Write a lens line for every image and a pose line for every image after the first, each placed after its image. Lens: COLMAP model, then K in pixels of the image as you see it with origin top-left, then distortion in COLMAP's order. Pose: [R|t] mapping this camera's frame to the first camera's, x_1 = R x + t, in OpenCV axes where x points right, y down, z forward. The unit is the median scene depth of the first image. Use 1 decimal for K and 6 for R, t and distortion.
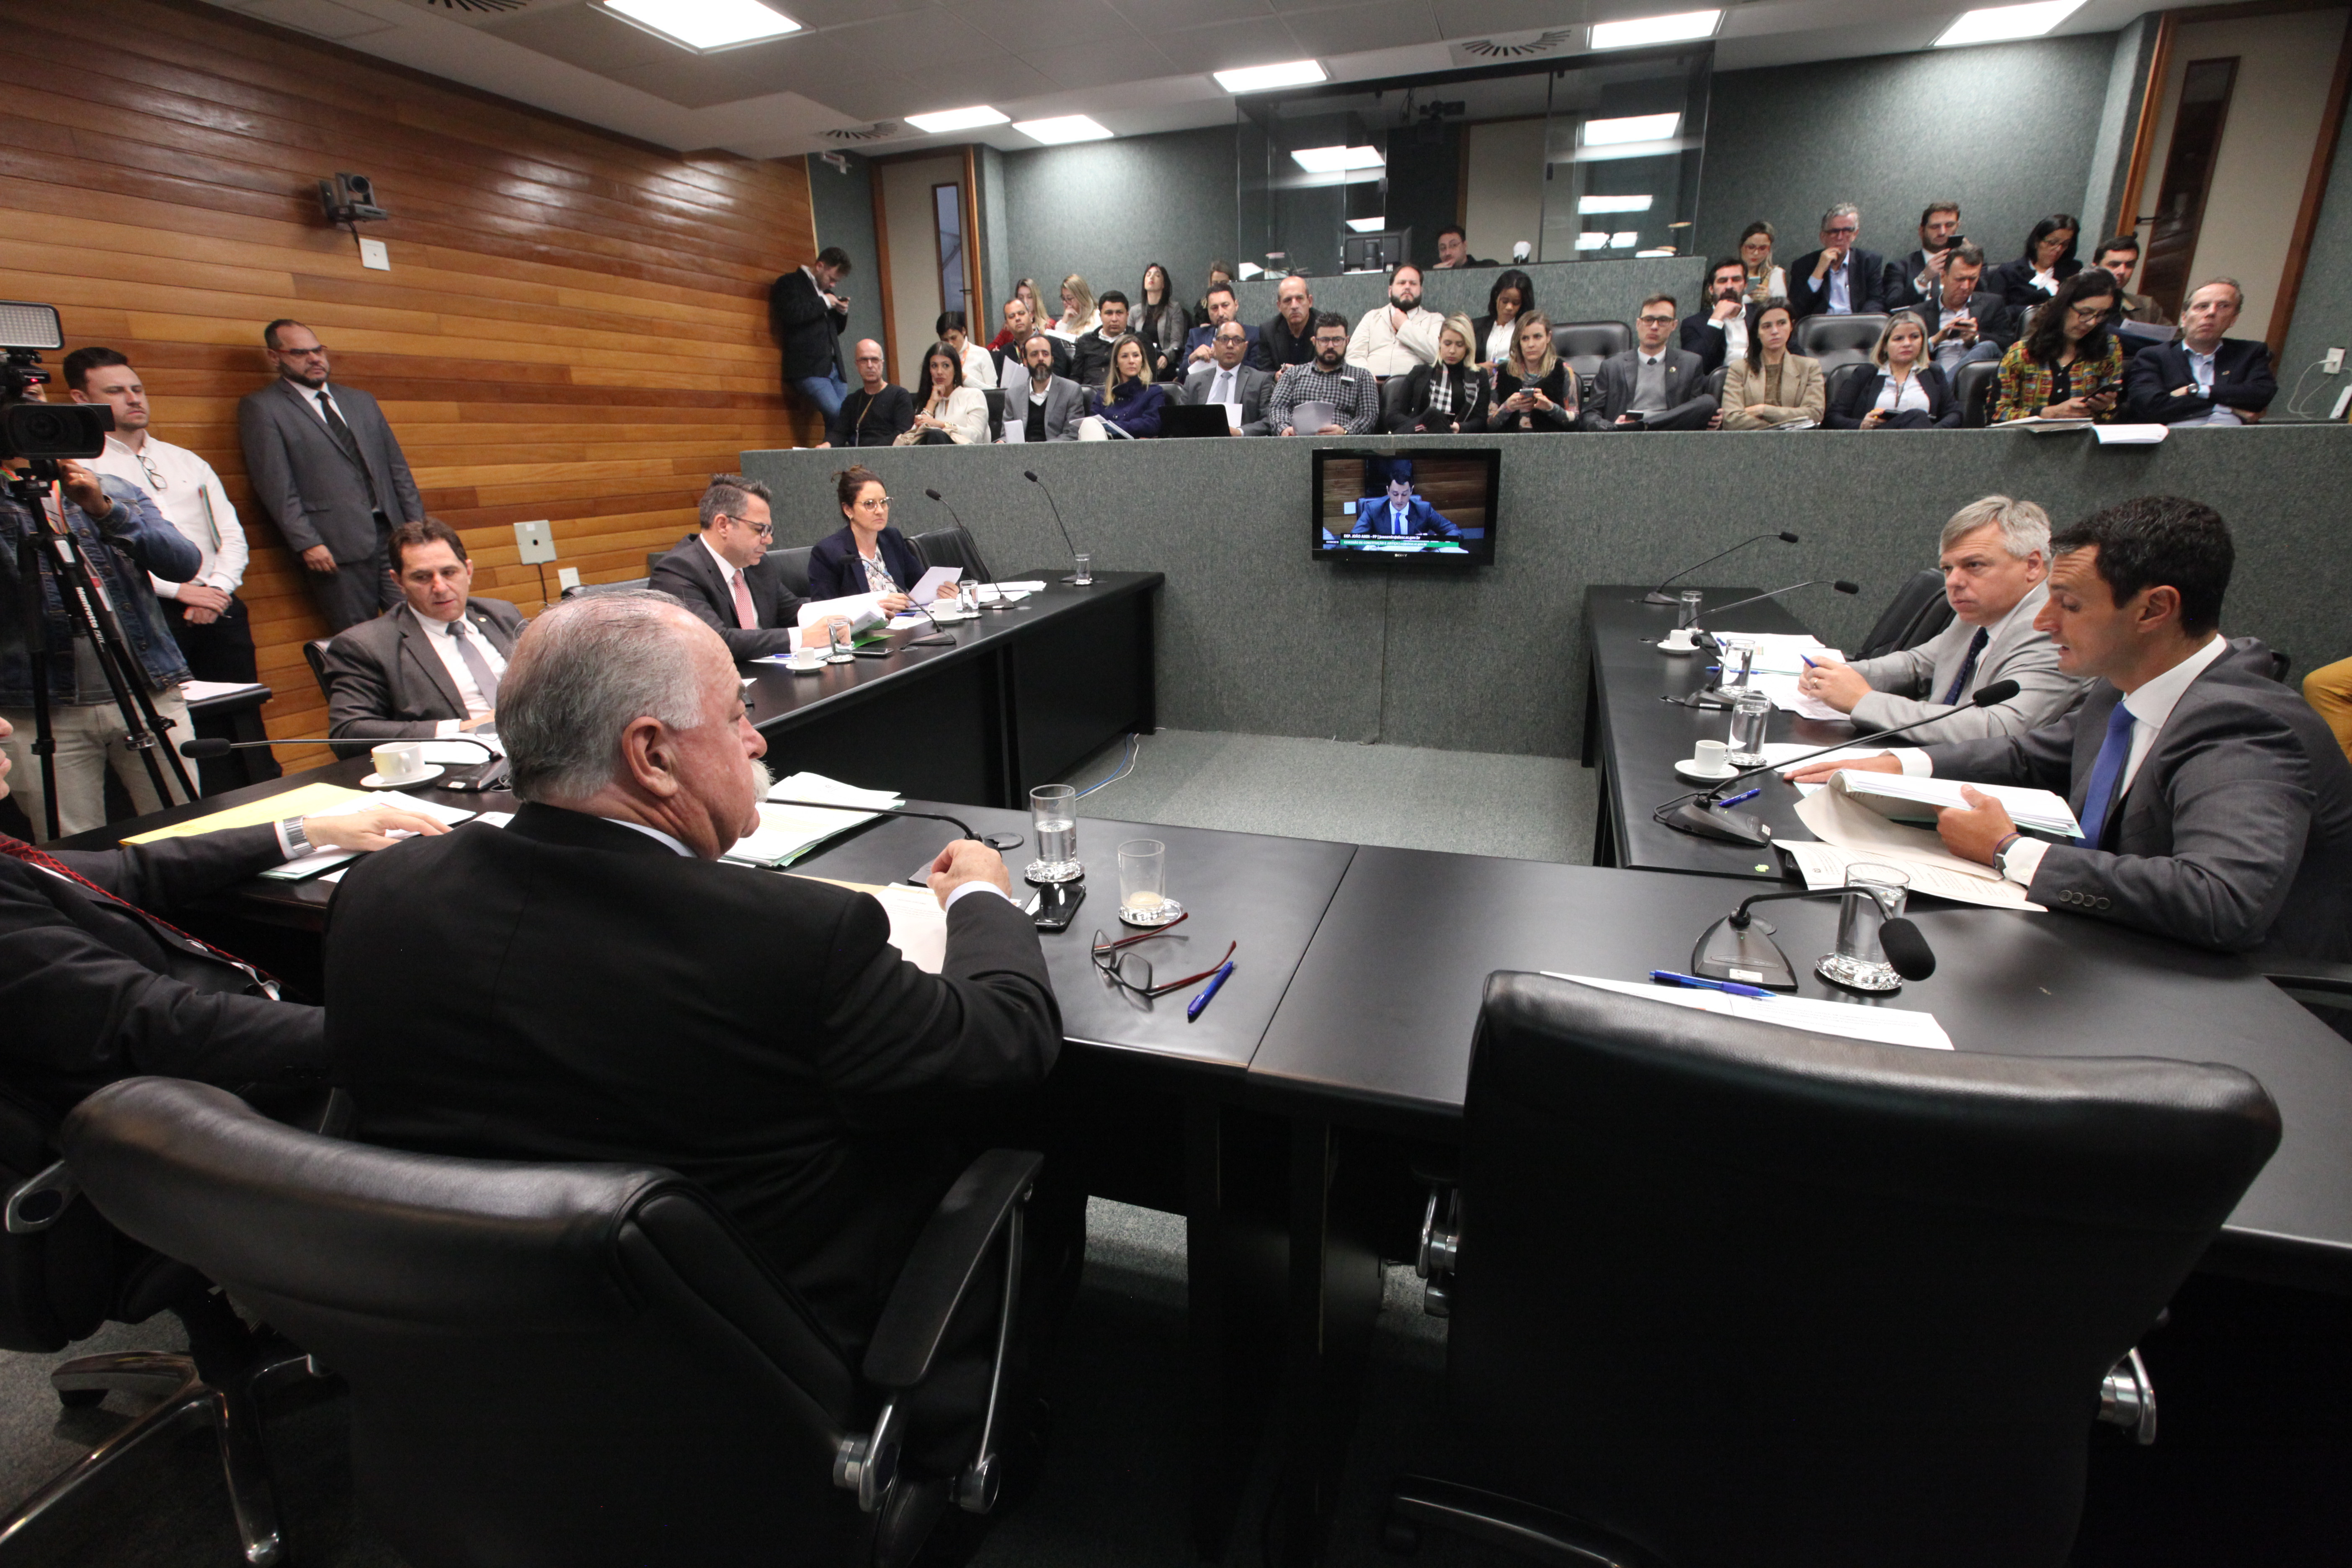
lens RADIAL K [[1072.7, 0, 1176.0], [0, 1072.7, 784.0], [0, 0, 1]] dist [-0.056947, 0.021290]
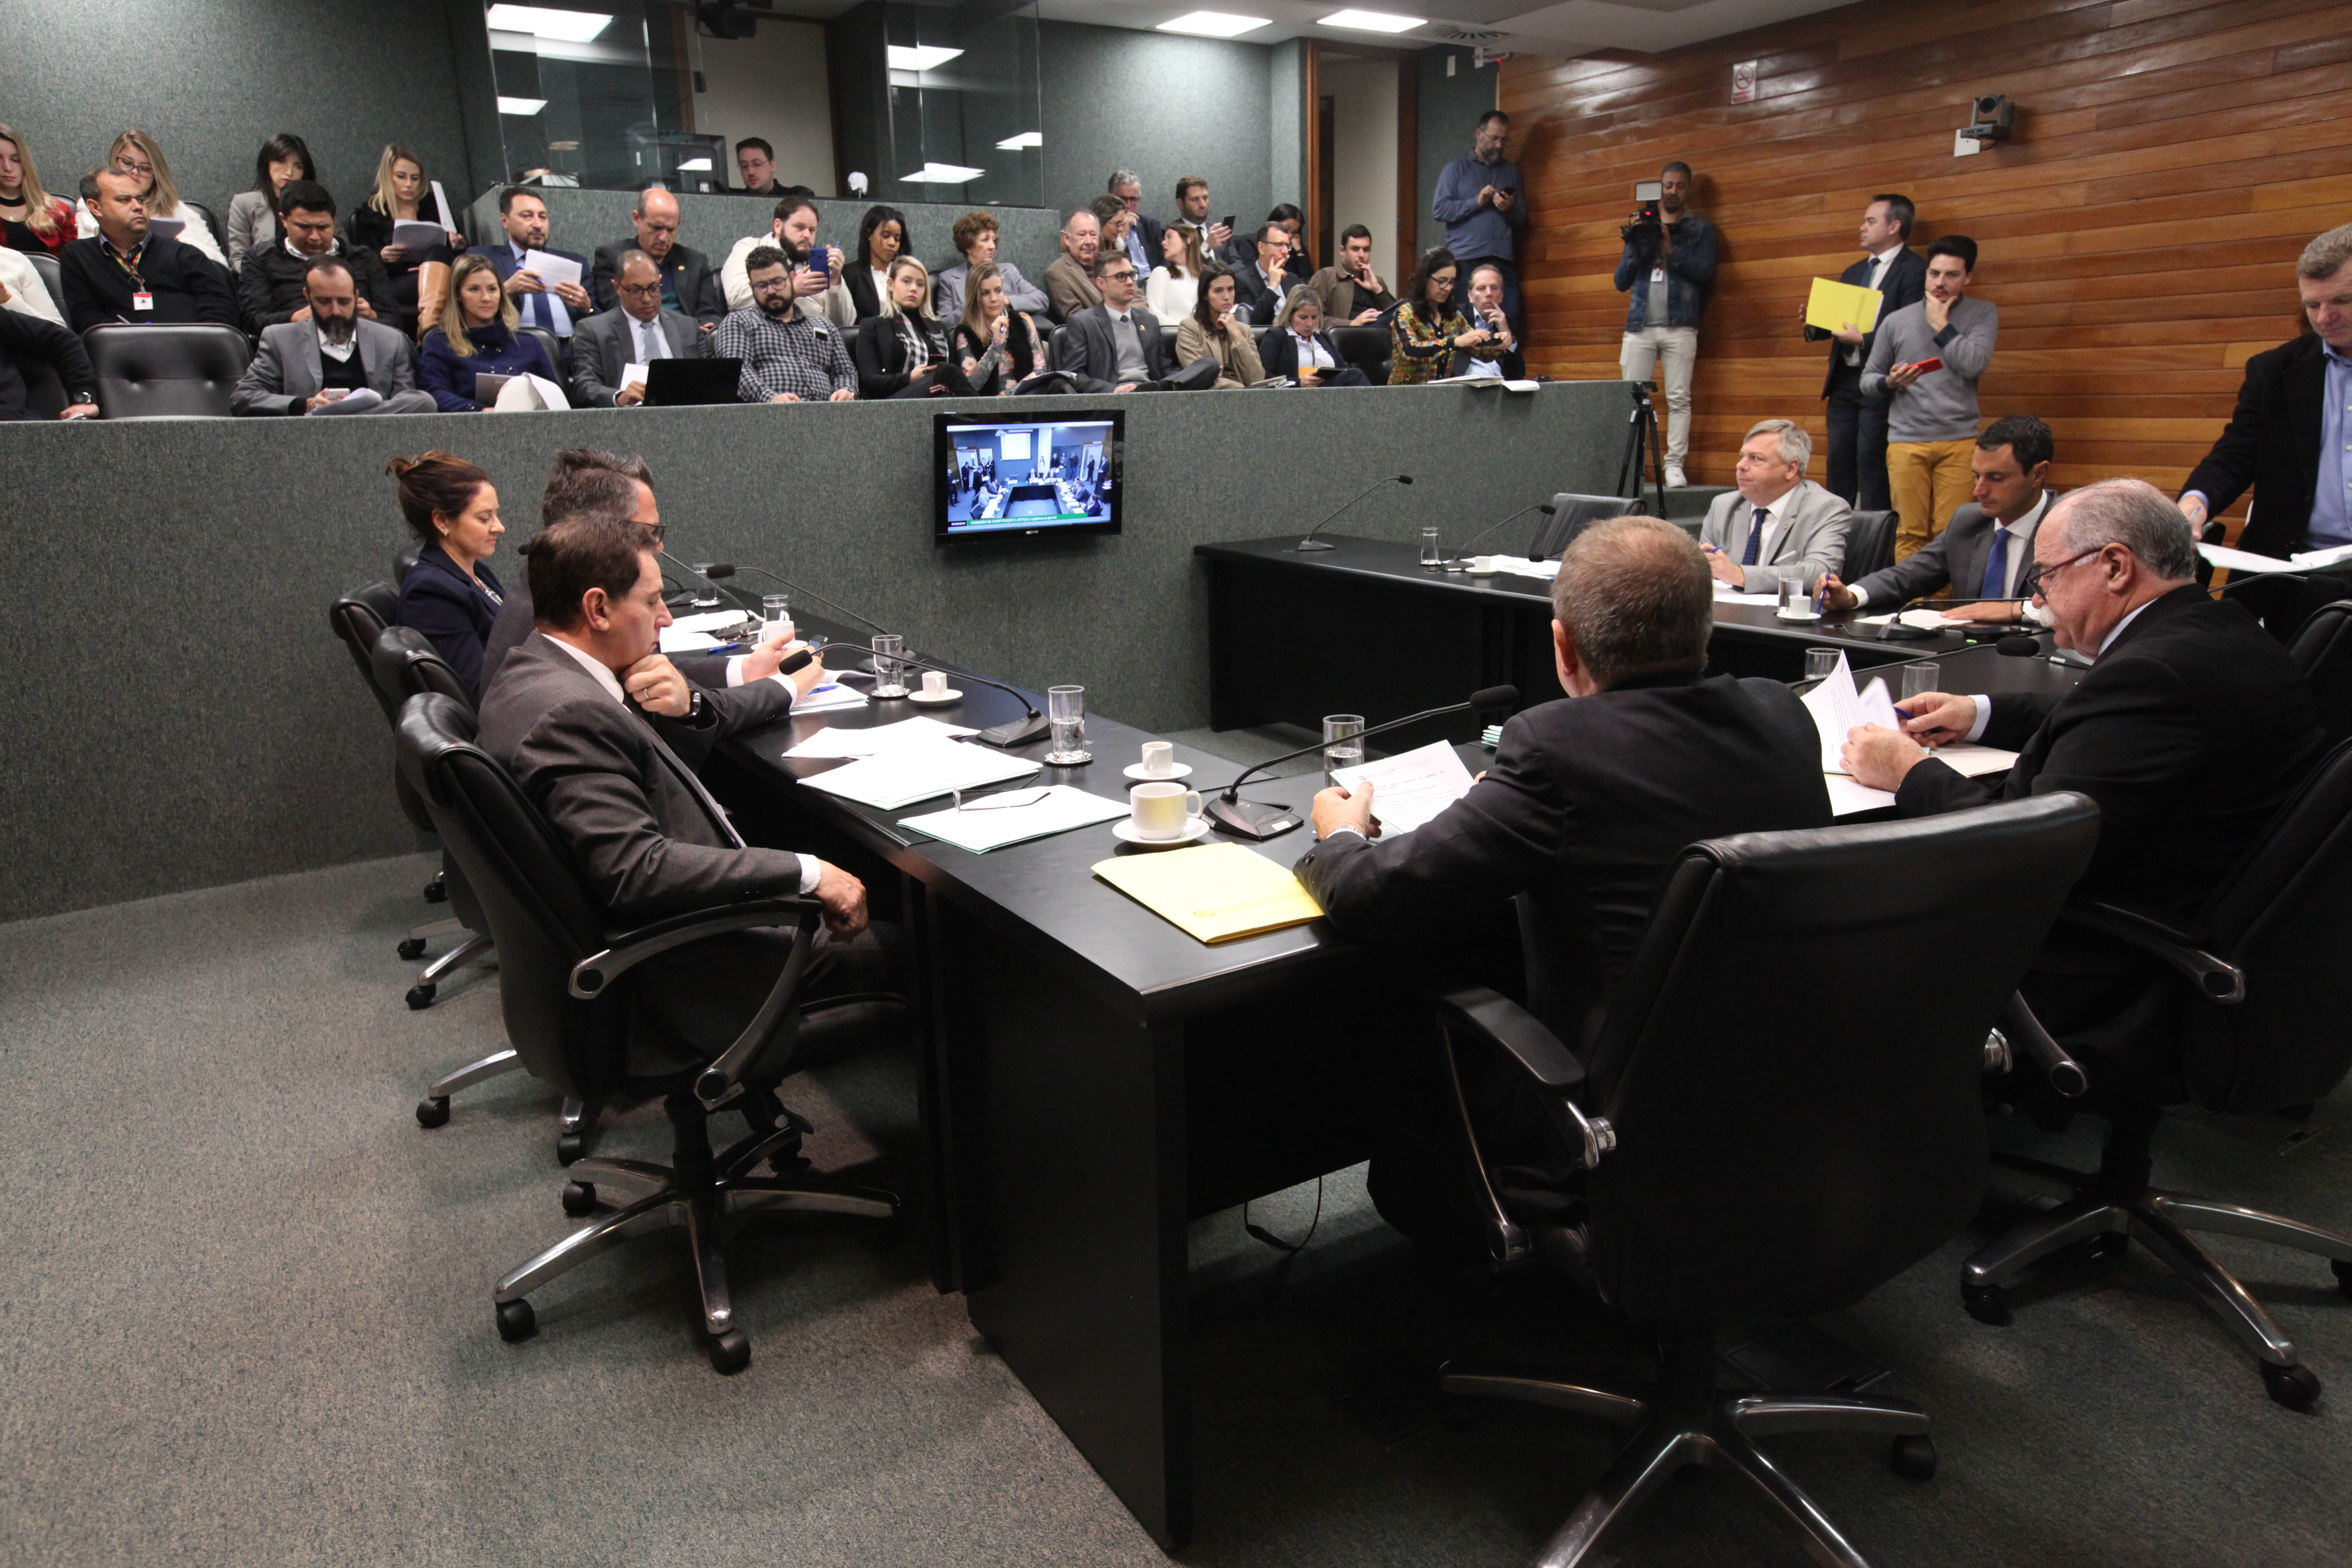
lens RADIAL K [[1509.6, 0, 1138.5], [0, 1509.6, 804.6], [0, 0, 1]] dist [-0.063068, 0.082807]
pose [[0.631817, -0.202759, 0.748128, -0.692582], [0.247320, 0.967465, 0.053334, -0.042453], [-0.734602, 0.151329, 0.661407, 0.153185]]
